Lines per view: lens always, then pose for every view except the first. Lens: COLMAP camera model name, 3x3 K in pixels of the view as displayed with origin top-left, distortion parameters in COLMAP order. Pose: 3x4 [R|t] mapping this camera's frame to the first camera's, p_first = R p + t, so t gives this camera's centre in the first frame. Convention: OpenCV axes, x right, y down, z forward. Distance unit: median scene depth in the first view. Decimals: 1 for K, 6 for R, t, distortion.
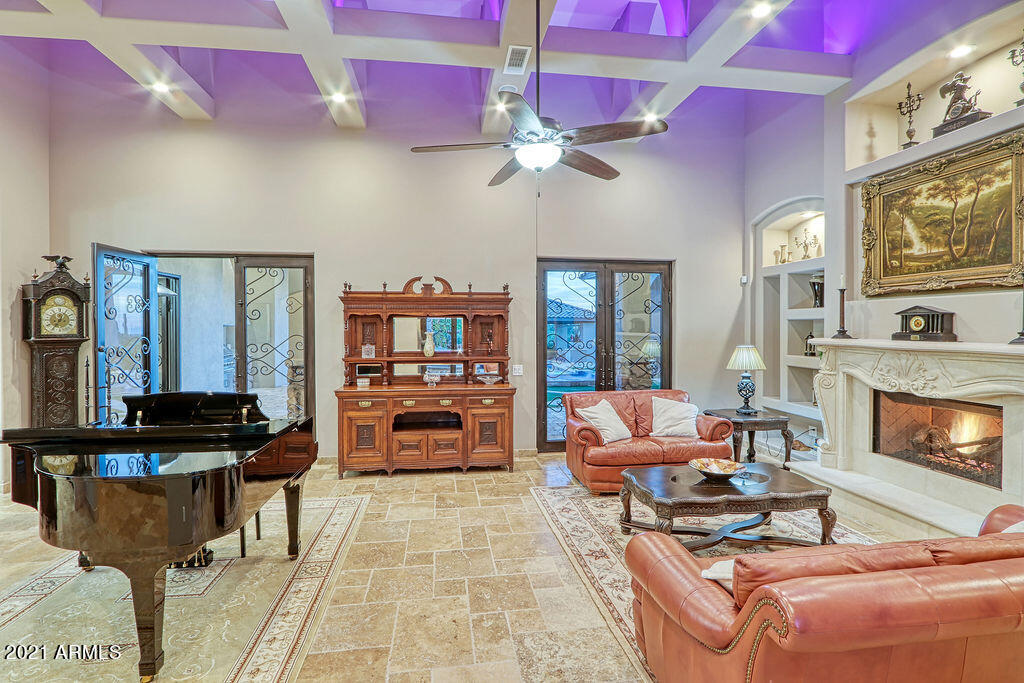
lens RADIAL K [[475.9, 0, 511.6], [0, 475.9, 329.4], [0, 0, 1]] dist [-0.003799, -0.000645]
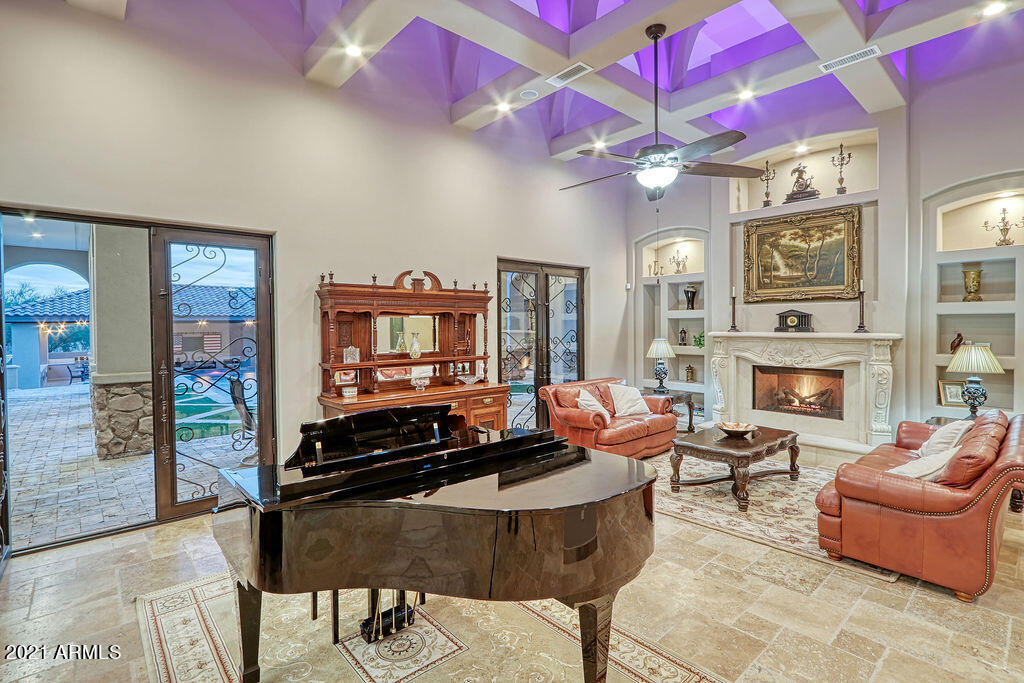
lens RADIAL K [[484.8, 0, 510.9], [0, 484.8, 331.0], [0, 0, 1]] dist [-0.000896, -0.000187]
pose [[0.837578, -0.012389, 0.546177, -0.684012], [0.010182, 0.999923, 0.007066, -0.000038], [-0.546223, -0.000357, 0.837640, 0.158015]]
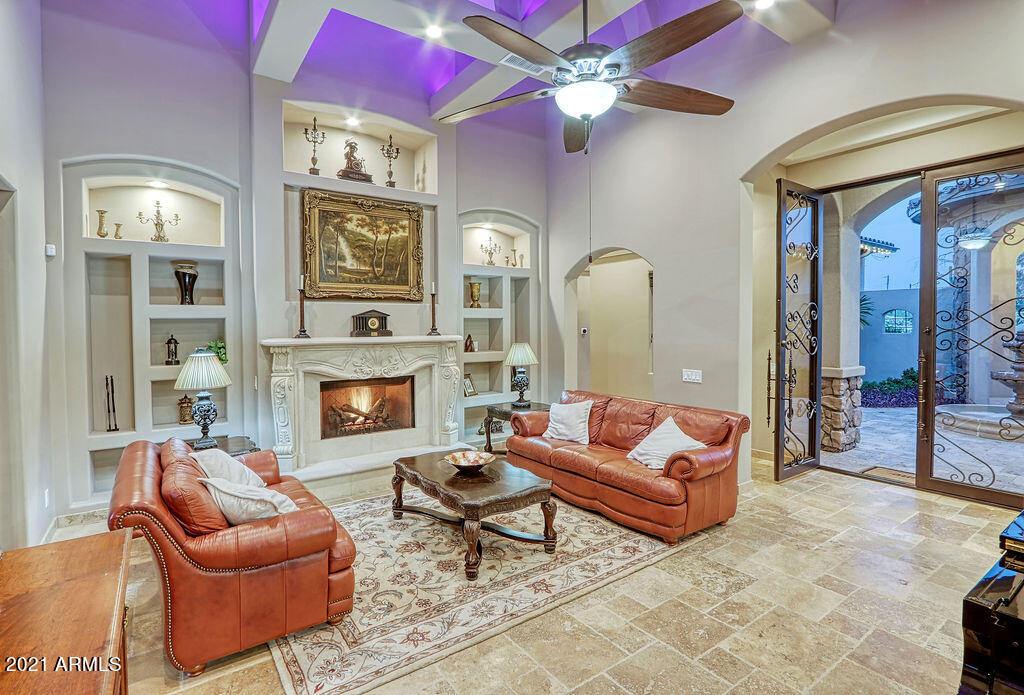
lens RADIAL K [[498.0, 0, 497.2], [0, 498.0, 337.1], [0, 0, 1]] dist [-0.009188, 0.000134]
pose [[-0.433530, -0.018930, 0.900940, -0.463435], [0.014915, 0.999492, 0.028178, -0.006925], [-0.901015, 0.025654, -0.433028, 1.137225]]
